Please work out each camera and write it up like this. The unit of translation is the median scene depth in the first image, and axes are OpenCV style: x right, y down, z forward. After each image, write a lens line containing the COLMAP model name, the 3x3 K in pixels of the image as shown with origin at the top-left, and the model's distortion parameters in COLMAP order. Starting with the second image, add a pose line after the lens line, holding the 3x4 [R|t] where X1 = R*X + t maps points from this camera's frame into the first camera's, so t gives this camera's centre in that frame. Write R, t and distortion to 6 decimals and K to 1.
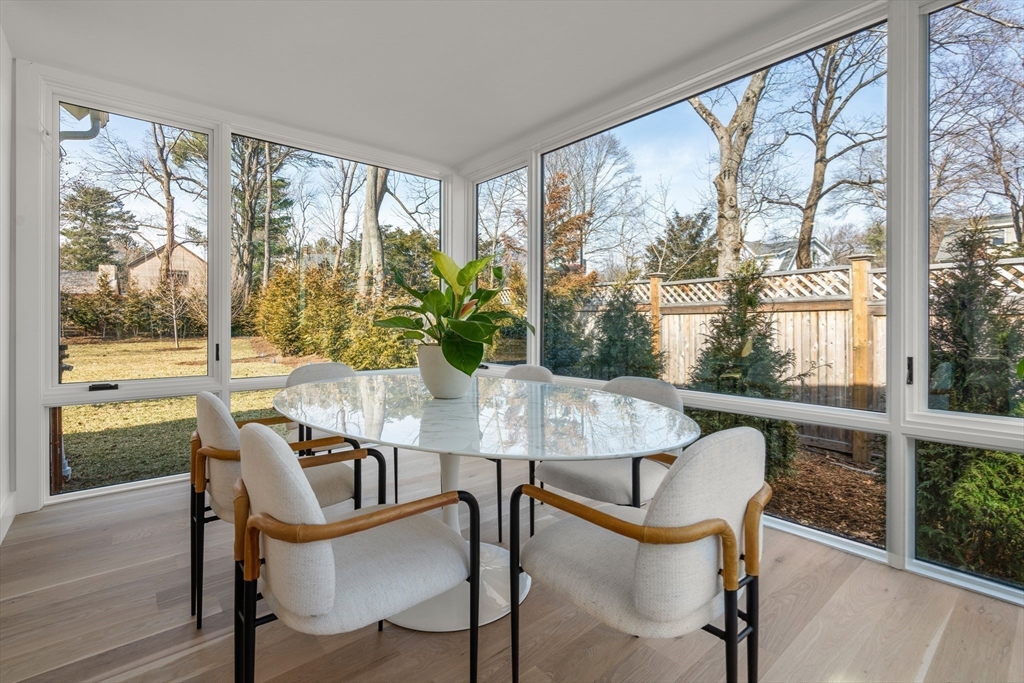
lens RADIAL K [[469.2, 0, 512.0], [0, 469.2, 341.5], [0, 0, 1]] dist [-0.001487, 0.000268]
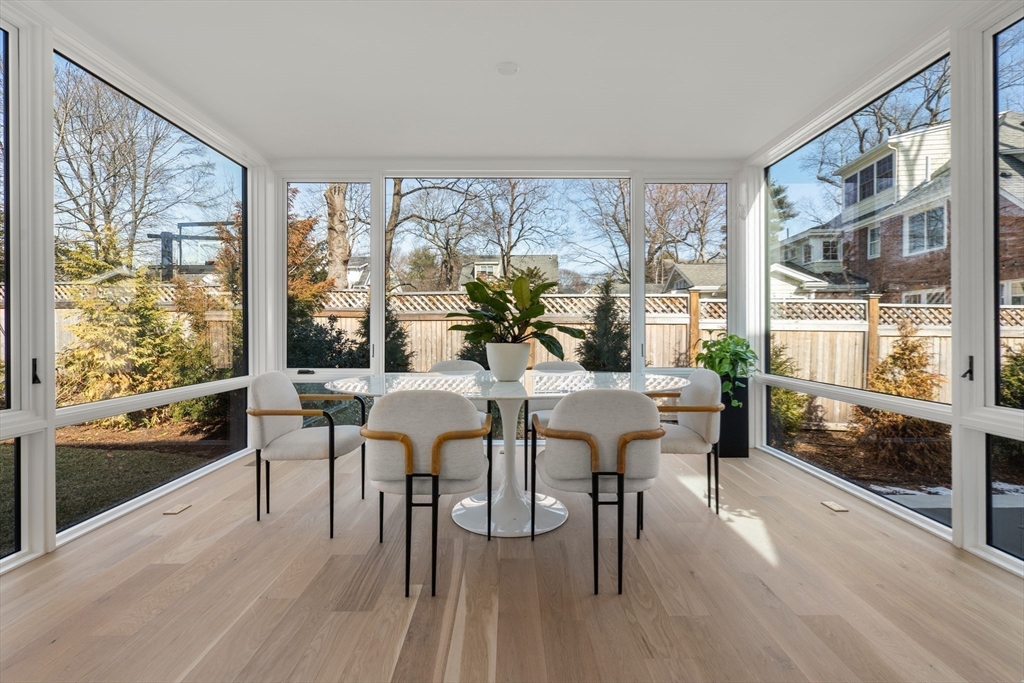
lens RADIAL K [[469.2, 0, 512.0], [0, 469.2, 341.5], [0, 0, 1]] dist [-0.001487, 0.000268]
pose [[0.641243, -0.021809, 0.767028, -0.367080], [0.031354, 0.999506, 0.002207, 0.000301], [-0.766697, 0.022634, 0.641610, 0.029951]]
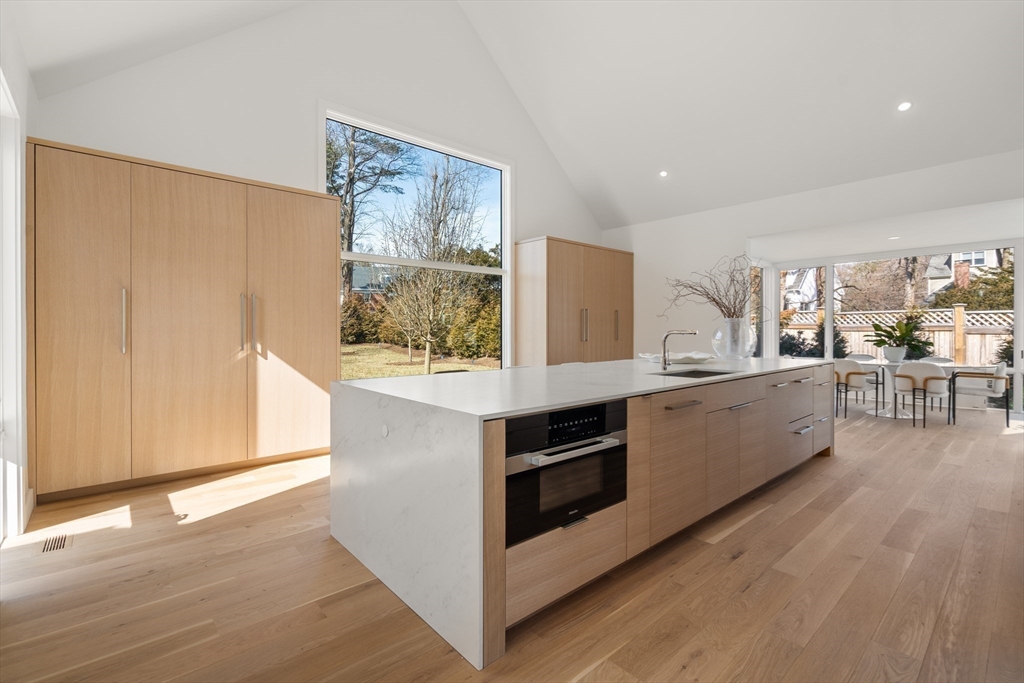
lens RADIAL K [[469.2, 0, 512.0], [0, 469.2, 341.5], [0, 0, 1]] dist [-0.001487, 0.000268]
pose [[0.999584, -0.001721, 0.028789, -0.944404], [0.002094, 0.999914, -0.012912, 0.001119], [-0.028764, 0.012967, 0.999502, -0.741392]]
